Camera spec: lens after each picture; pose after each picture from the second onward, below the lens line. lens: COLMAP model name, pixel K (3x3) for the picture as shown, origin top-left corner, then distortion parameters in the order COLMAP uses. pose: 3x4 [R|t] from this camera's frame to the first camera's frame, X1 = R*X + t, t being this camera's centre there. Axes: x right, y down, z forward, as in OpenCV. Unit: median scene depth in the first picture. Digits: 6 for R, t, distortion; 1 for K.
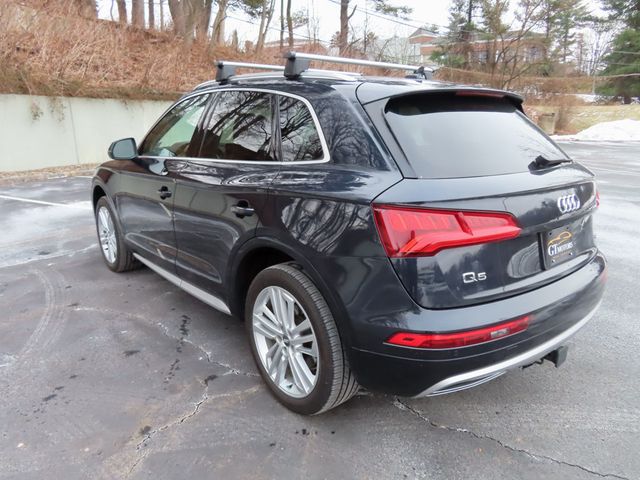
lens RADIAL K [[457.9, 0, 320.0], [0, 457.9, 240.0], [0, 0, 1]] dist [-0.004998, 0.001265]
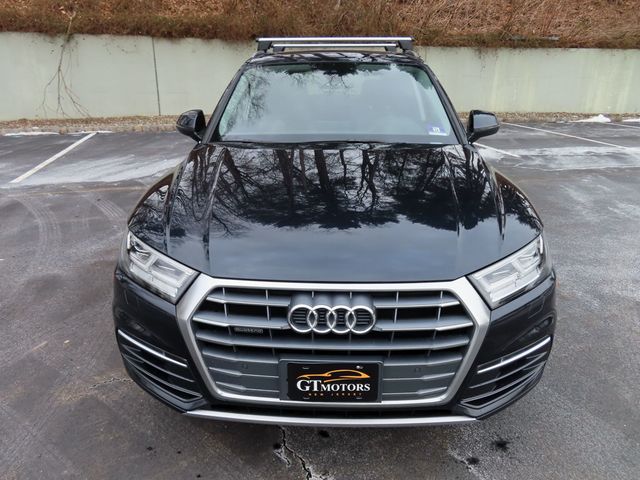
lens RADIAL K [[457.9, 0, 320.0], [0, 457.9, 240.0], [0, 0, 1]] dist [-0.004998, 0.001265]
pose [[0.693511, 0.264347, -0.670197, 0.088335], [-0.189530, 0.964427, 0.184277, -0.029018], [0.695069, -0.000775, 0.718942, 0.072444]]
